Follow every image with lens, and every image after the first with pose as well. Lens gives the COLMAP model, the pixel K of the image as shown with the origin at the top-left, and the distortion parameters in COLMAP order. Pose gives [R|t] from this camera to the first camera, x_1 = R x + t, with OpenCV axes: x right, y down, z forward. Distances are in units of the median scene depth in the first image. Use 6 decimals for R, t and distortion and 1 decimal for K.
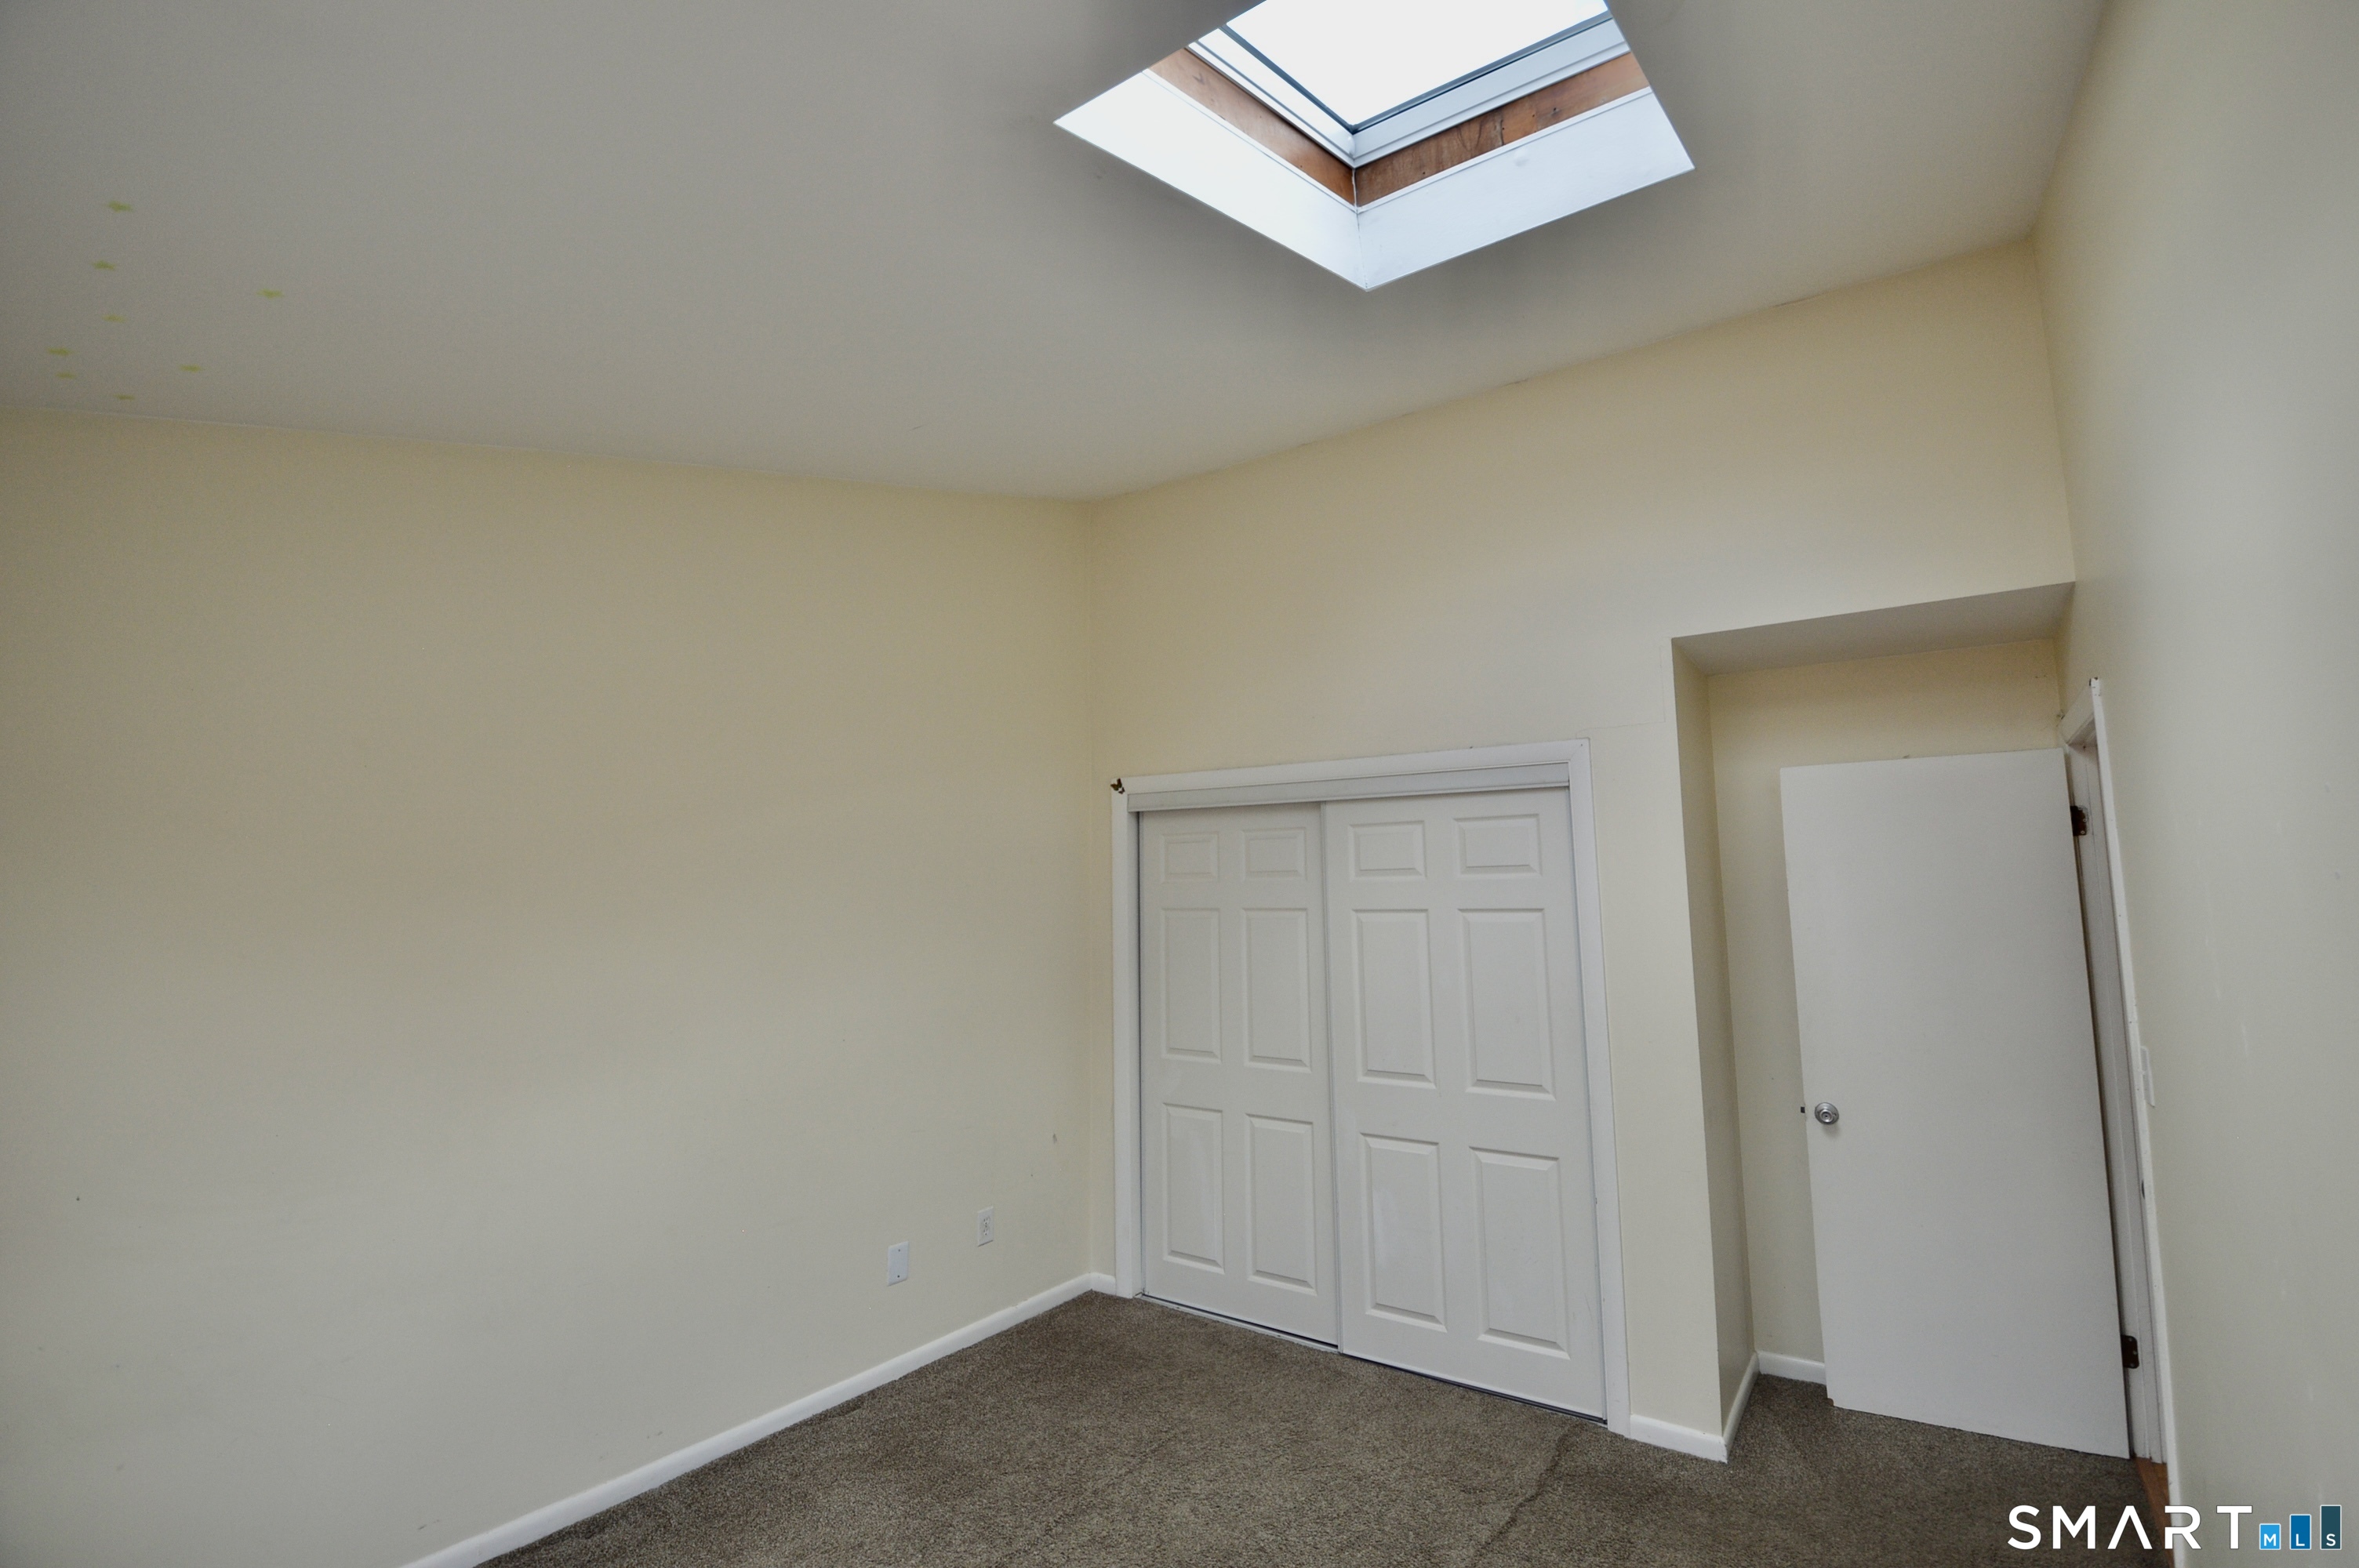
lens RADIAL K [[1057.5, 0, 1191.6], [0, 1057.5, 776.3], [0, 0, 1]] dist [0.005199, -0.017986]
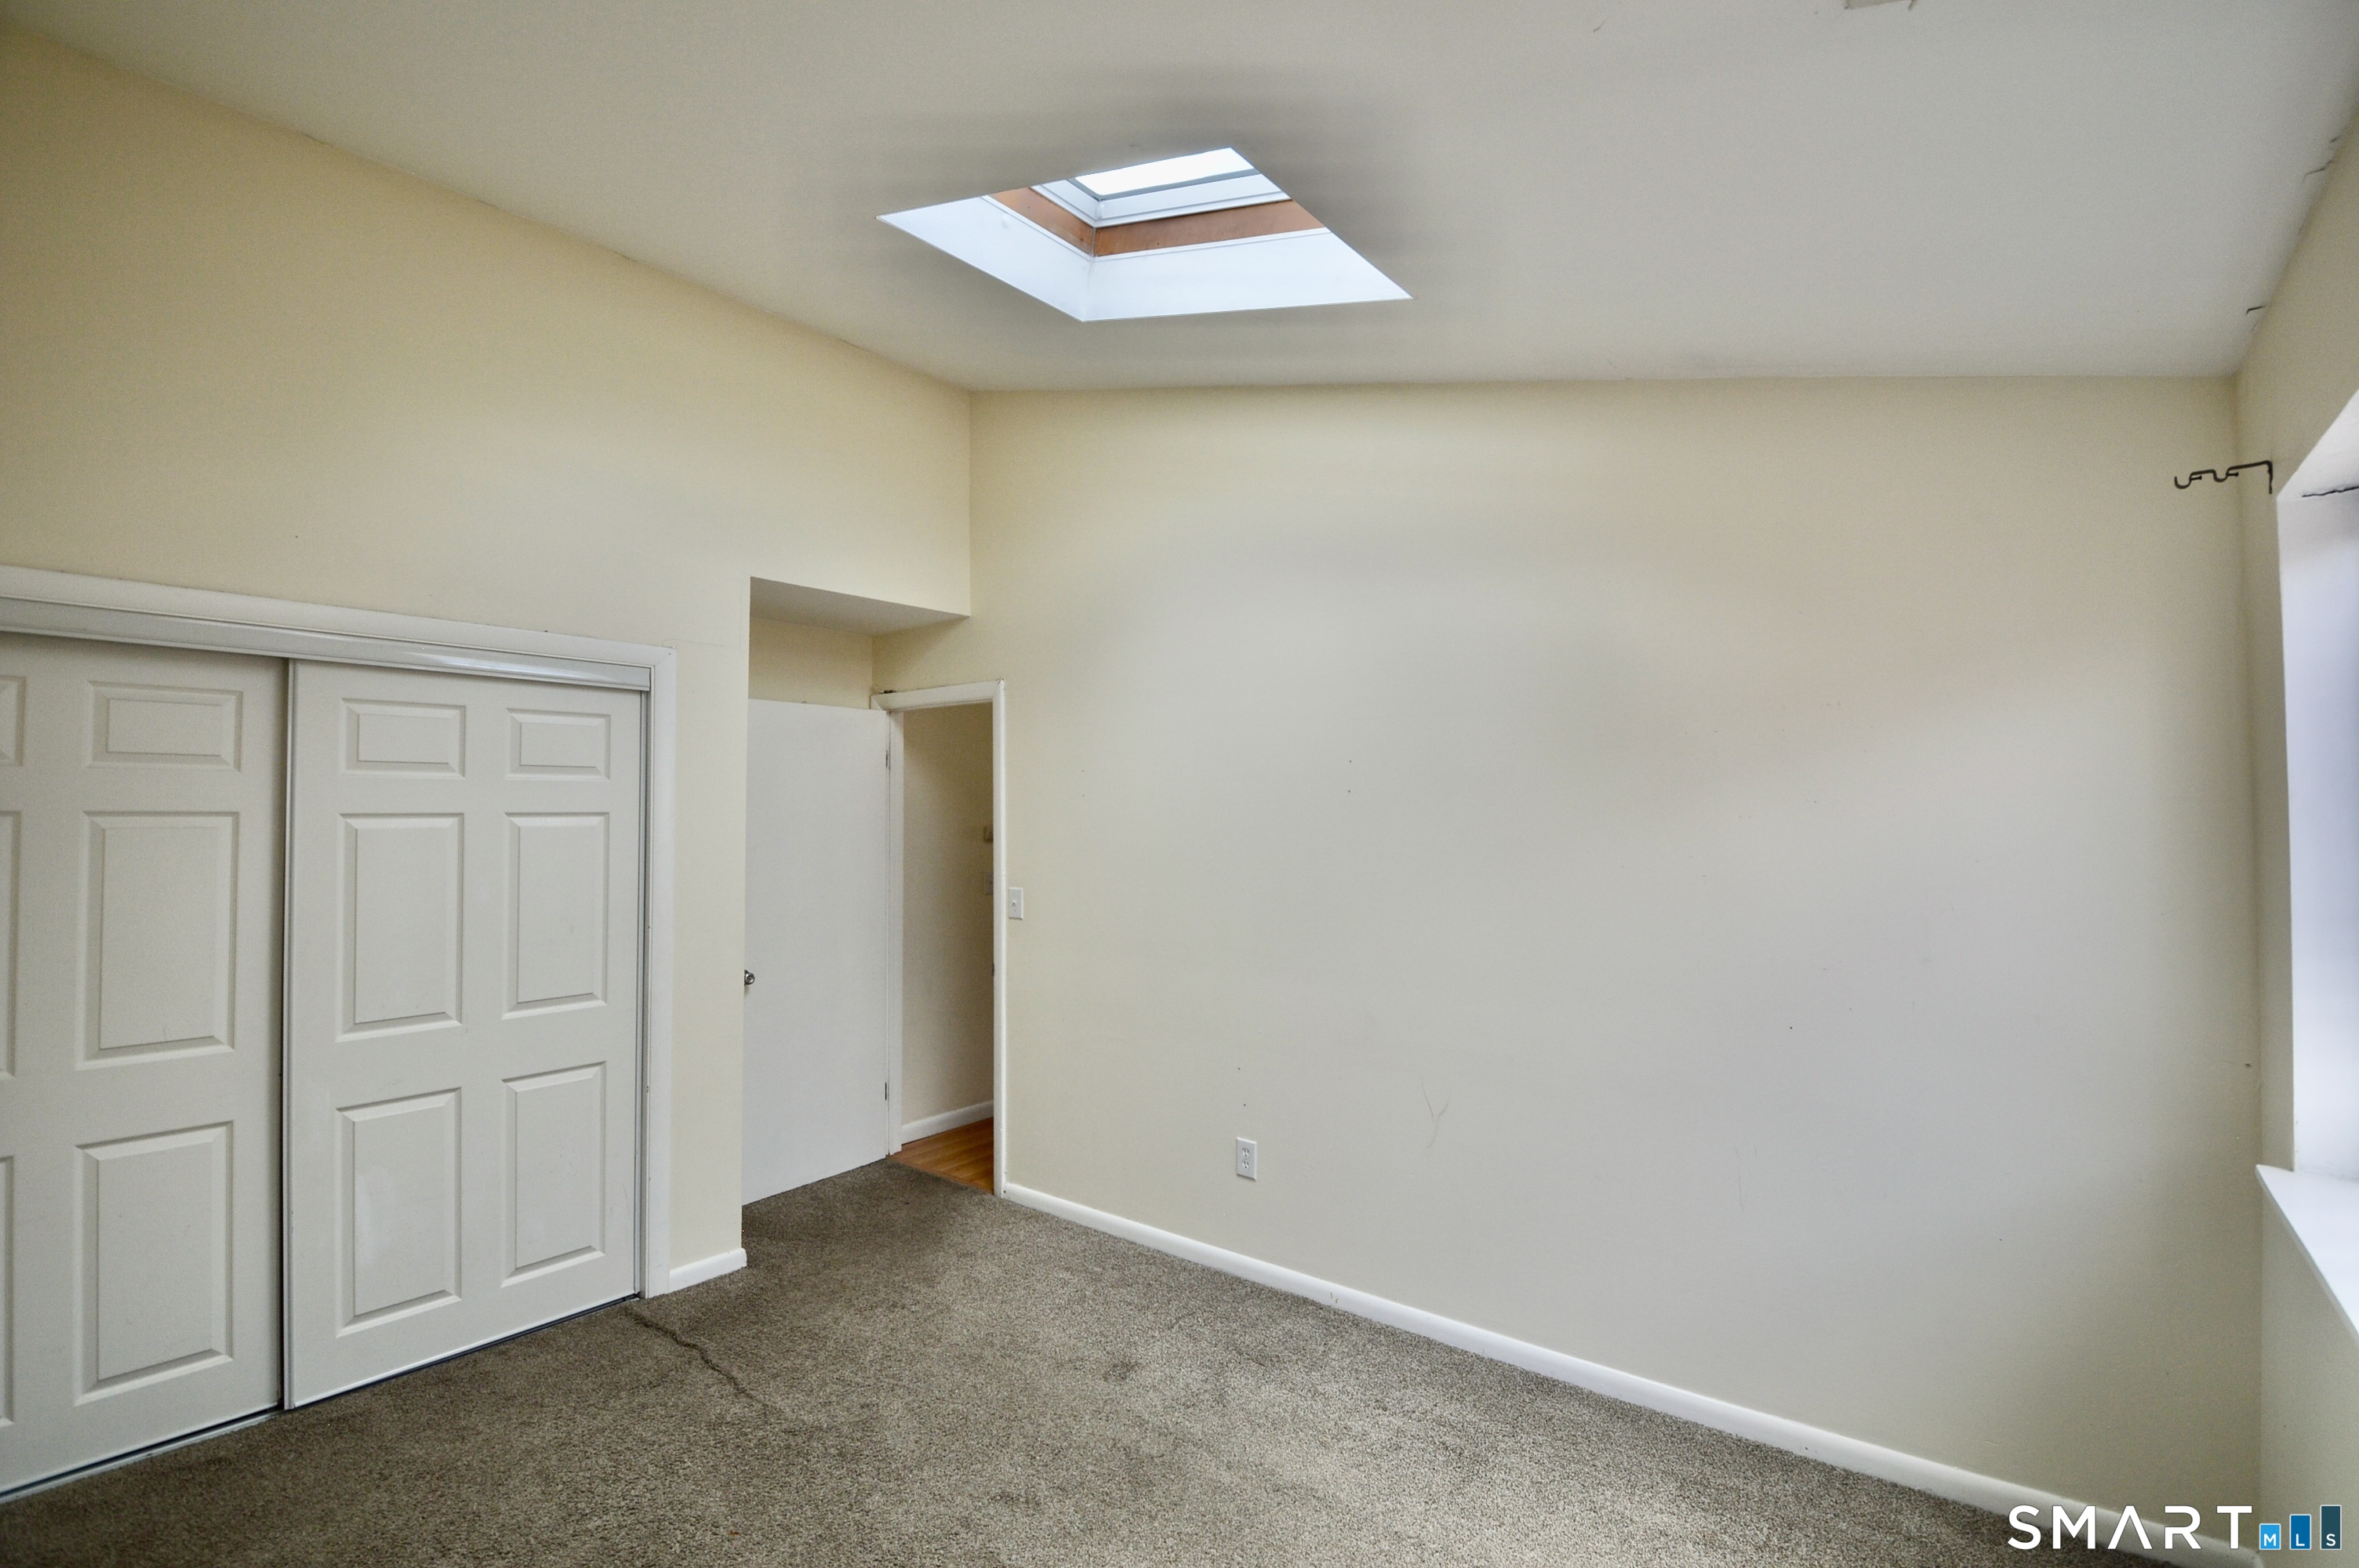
lens RADIAL K [[1057.5, 0, 1191.6], [0, 1057.5, 776.3], [0, 0, 1]] dist [0.005199, -0.017986]
pose [[0.053395, 0.033630, 0.998007, -0.602798], [-0.128634, 0.991337, -0.026523, 0.048328], [-0.990254, -0.126962, 0.057258, 0.418361]]
